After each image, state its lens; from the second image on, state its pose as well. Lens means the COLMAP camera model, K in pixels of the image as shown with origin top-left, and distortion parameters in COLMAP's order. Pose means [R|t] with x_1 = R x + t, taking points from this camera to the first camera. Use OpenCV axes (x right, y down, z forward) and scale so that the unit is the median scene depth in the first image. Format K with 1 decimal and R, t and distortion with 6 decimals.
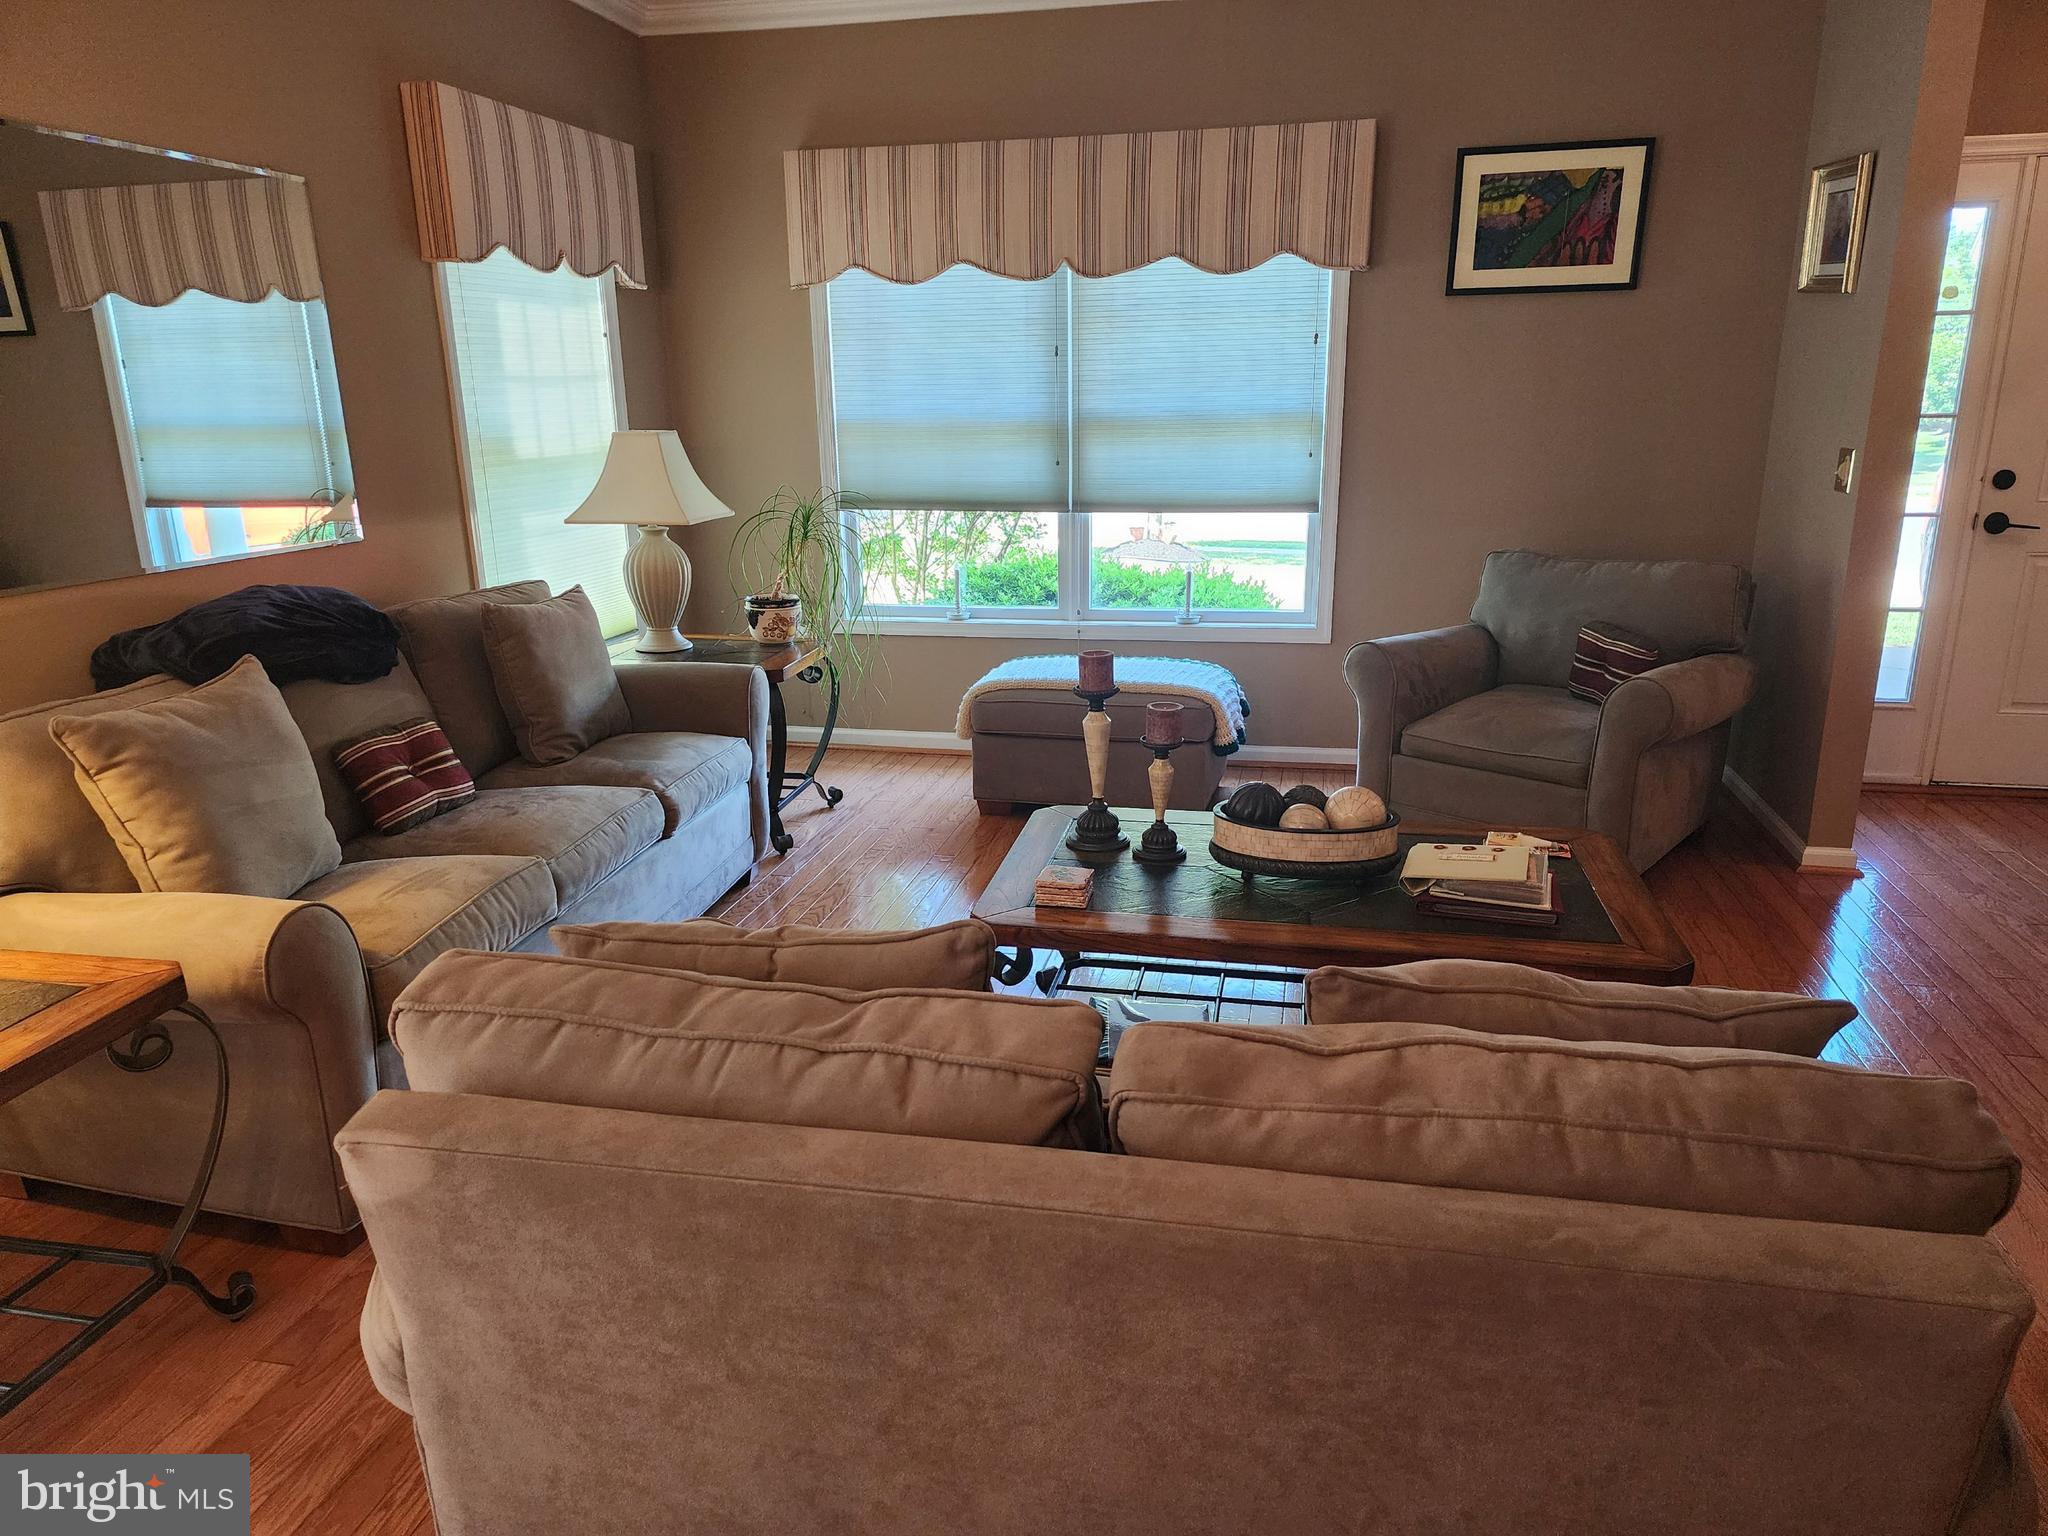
lens RADIAL K [[1366.1, 0, 1024.0], [0, 1366.1, 768.0], [0, 0, 1]] dist [0.075946, -0.065225]
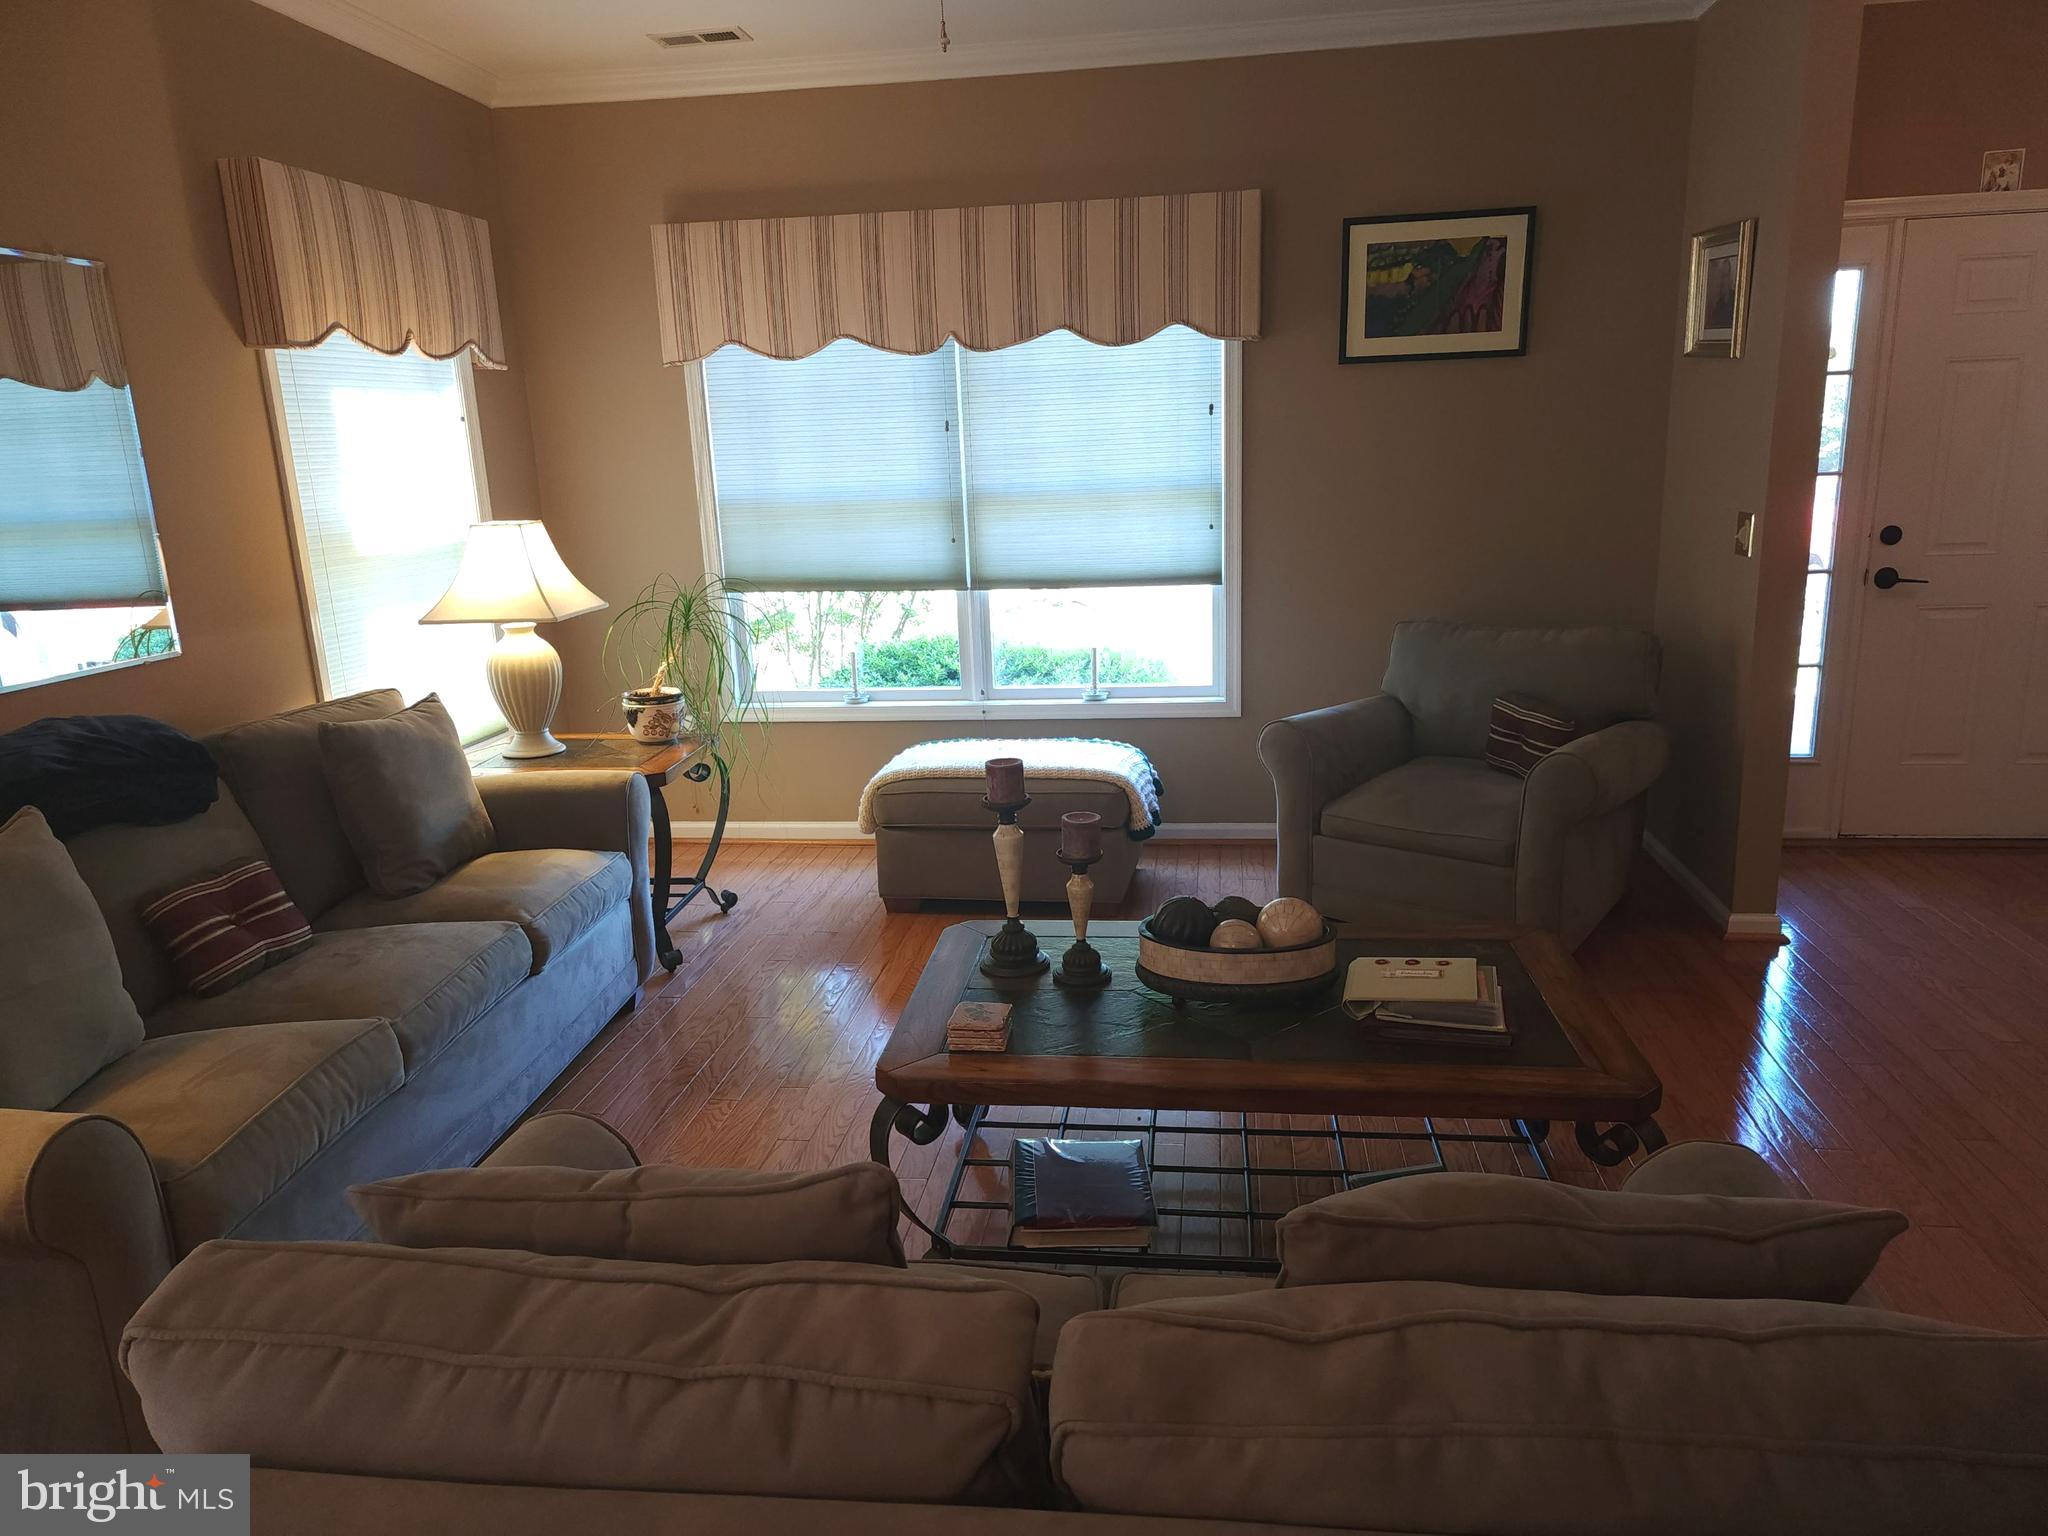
lens RADIAL K [[1373.6, 0, 1038.9], [0, 1373.6, 765.3], [0, 0, 1]] dist [0.066658, -0.054900]
pose [[0.996048, -0.040969, 0.078803, 0.002230], [0.044220, 0.998222, -0.039956, -0.027210], [-0.077026, 0.043283, 0.996089, 0.047903]]
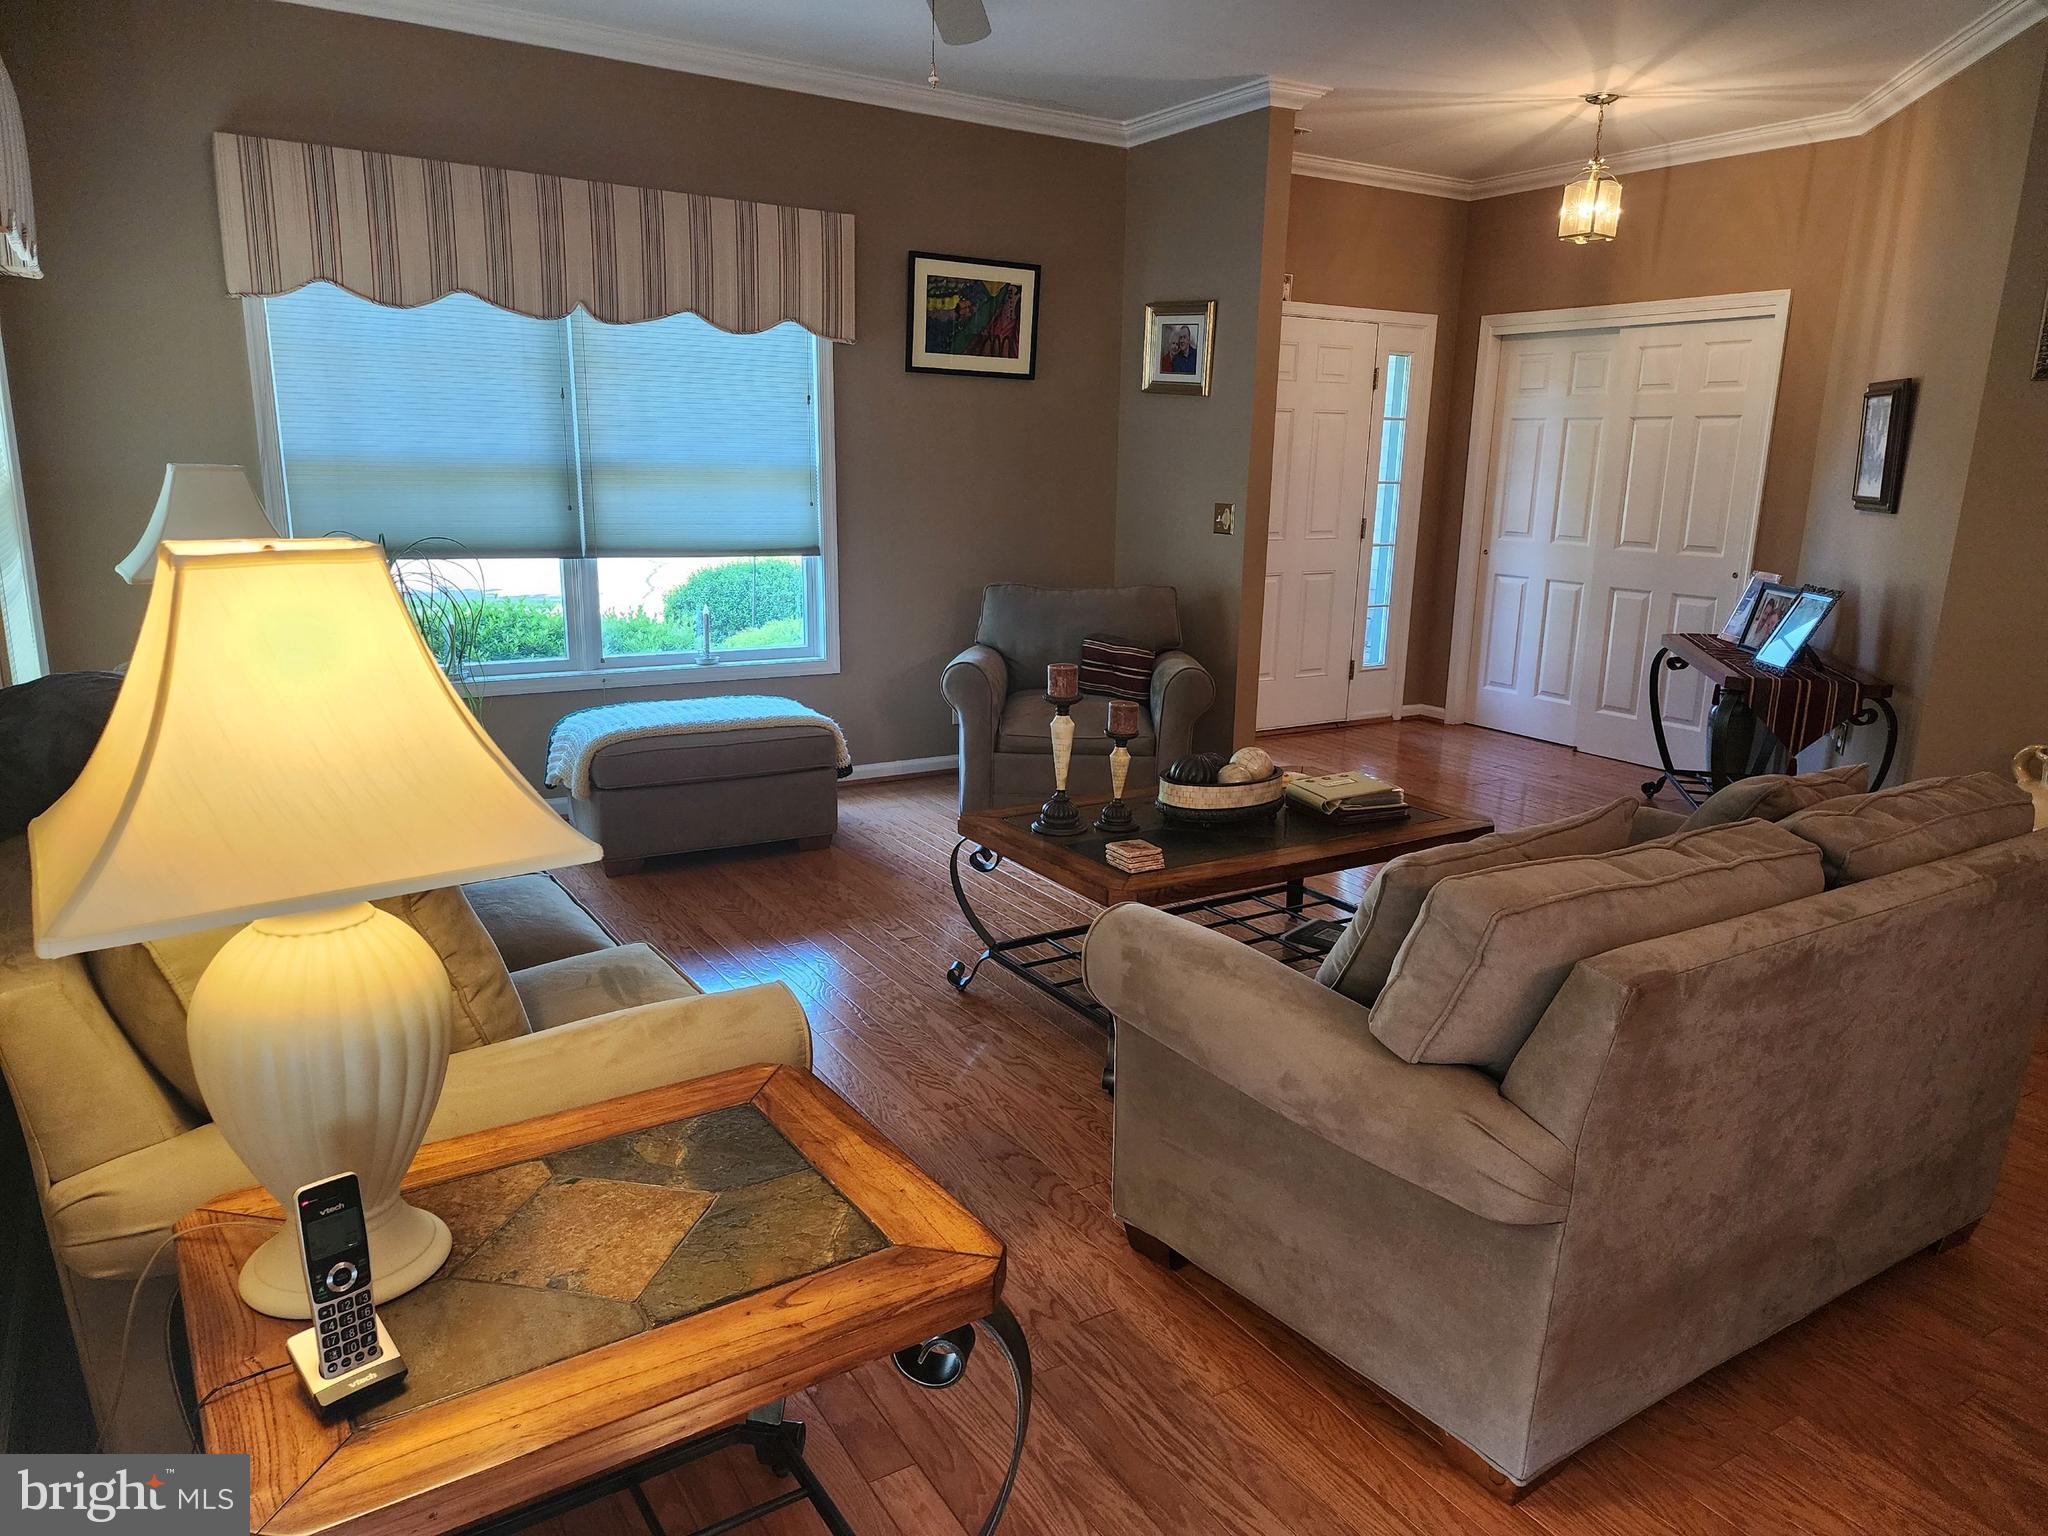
lens RADIAL K [[1380.8, 0, 1037.8], [0, 1380.8, 776.4], [0, 0, 1]] dist [0.083318, -0.072702]
pose [[0.717258, -0.128859, 0.684789, -0.496204], [0.149954, 0.988270, 0.028902, -0.017492], [-0.680481, 0.081957, 0.728168, 0.089758]]
